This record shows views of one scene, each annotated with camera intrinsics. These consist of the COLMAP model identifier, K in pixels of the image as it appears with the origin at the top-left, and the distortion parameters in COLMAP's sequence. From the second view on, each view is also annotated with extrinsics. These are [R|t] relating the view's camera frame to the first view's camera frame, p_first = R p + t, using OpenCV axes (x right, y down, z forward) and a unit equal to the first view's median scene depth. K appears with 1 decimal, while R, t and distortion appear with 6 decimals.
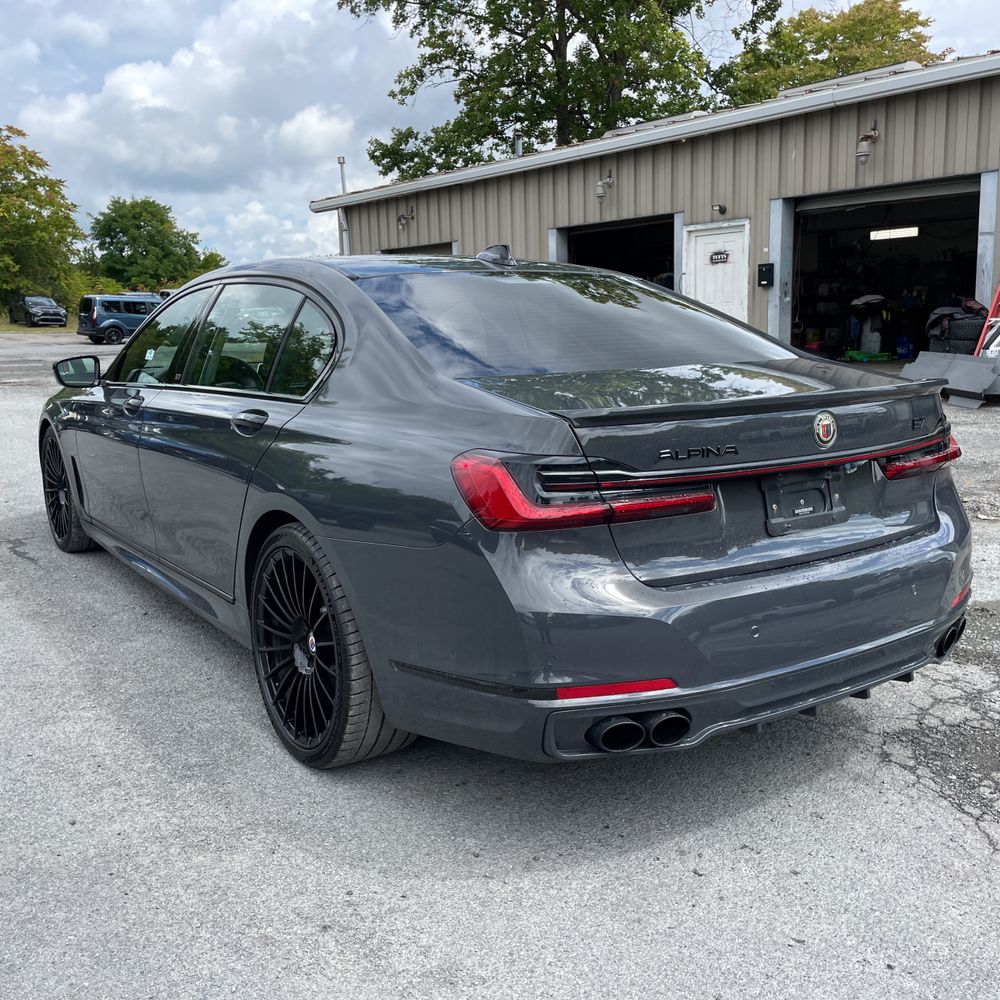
lens RADIAL K [[1012.8, 0, 494.7], [0, 1012.8, 513.8], [0, 0, 1]] dist [0.071569, -0.101237]
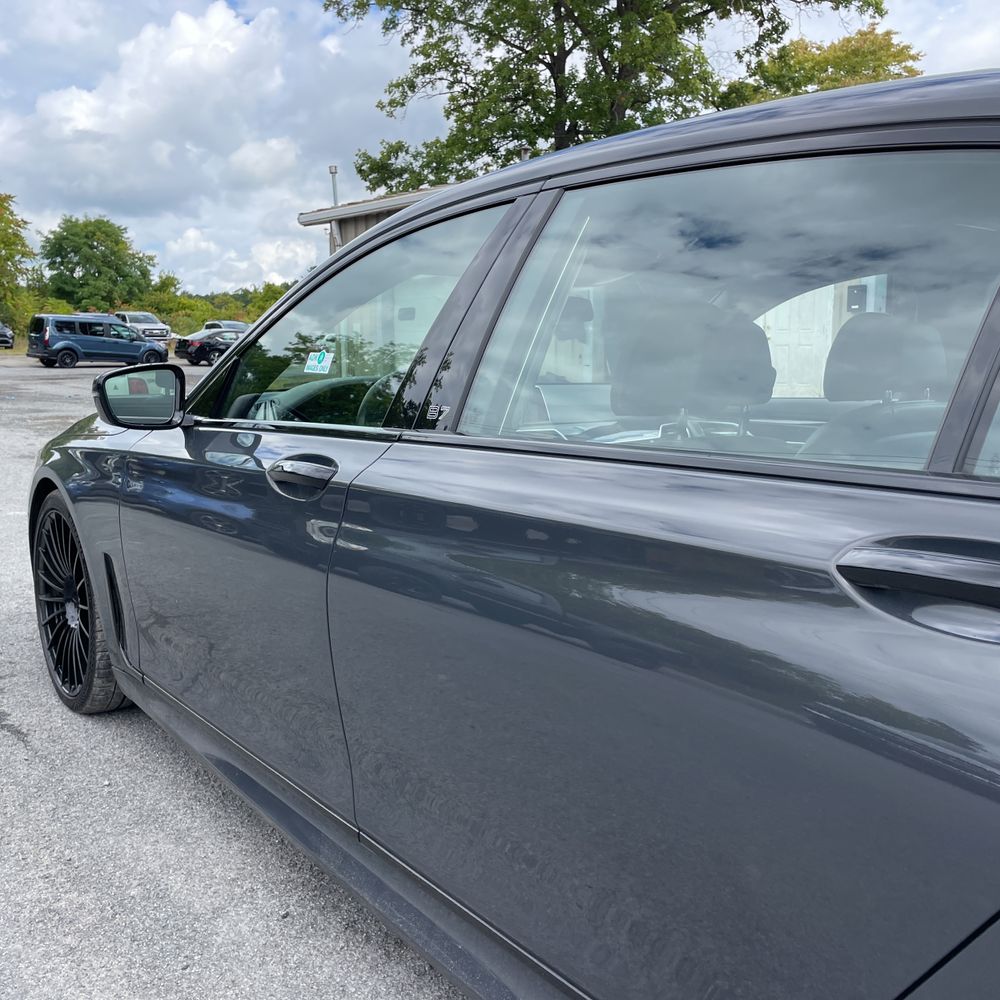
lens RADIAL K [[1012.8, 0, 494.7], [0, 1012.8, 513.8], [0, 0, 1]] dist [0.071569, -0.101237]
pose [[0.998663, 0.010234, 0.050663, -0.039791], [-0.008655, 0.999473, -0.031274, -0.010457], [-0.050957, 0.030794, 0.998226, 0.076367]]
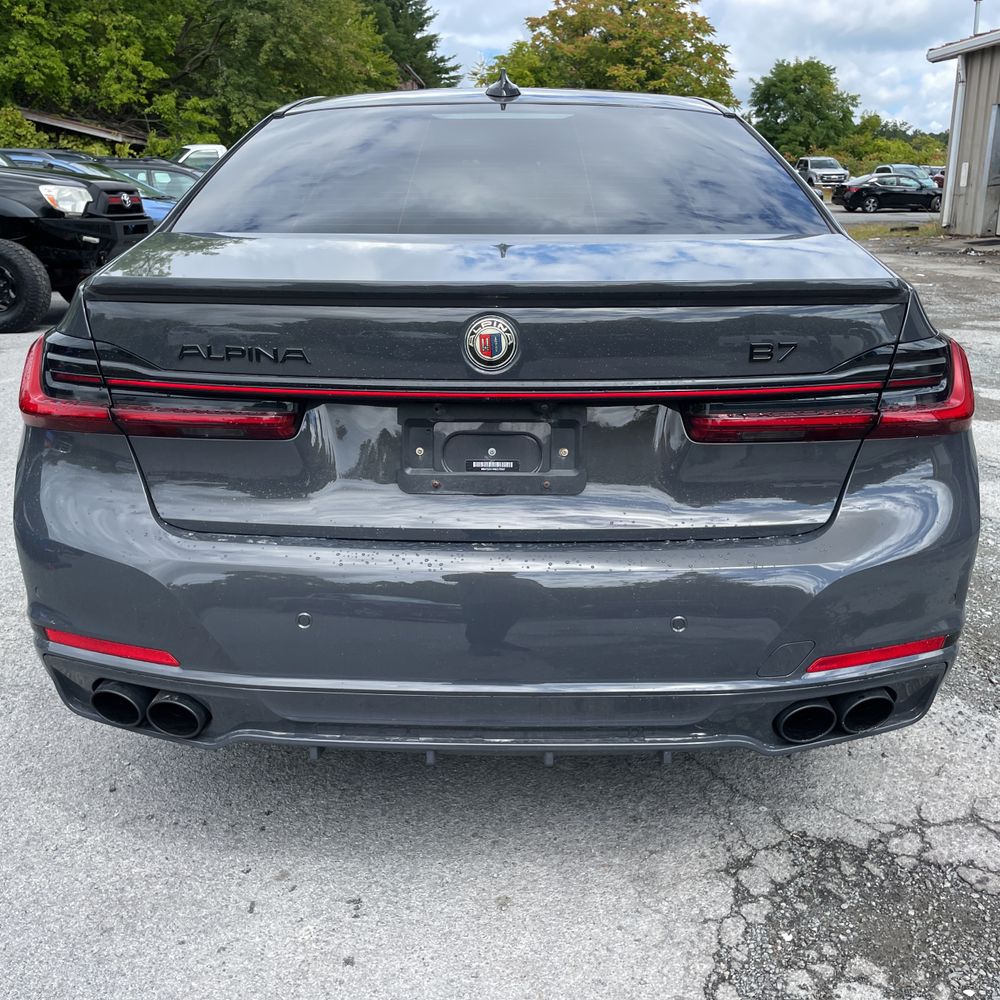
lens RADIAL K [[1012.8, 0, 494.7], [0, 1012.8, 513.8], [0, 0, 1]] dist [0.071569, -0.101237]
pose [[0.814742, 0.189214, -0.548082, 0.056581], [-0.123527, 0.980198, 0.154767, -0.006238], [0.566513, -0.058392, 0.821981, 0.039098]]
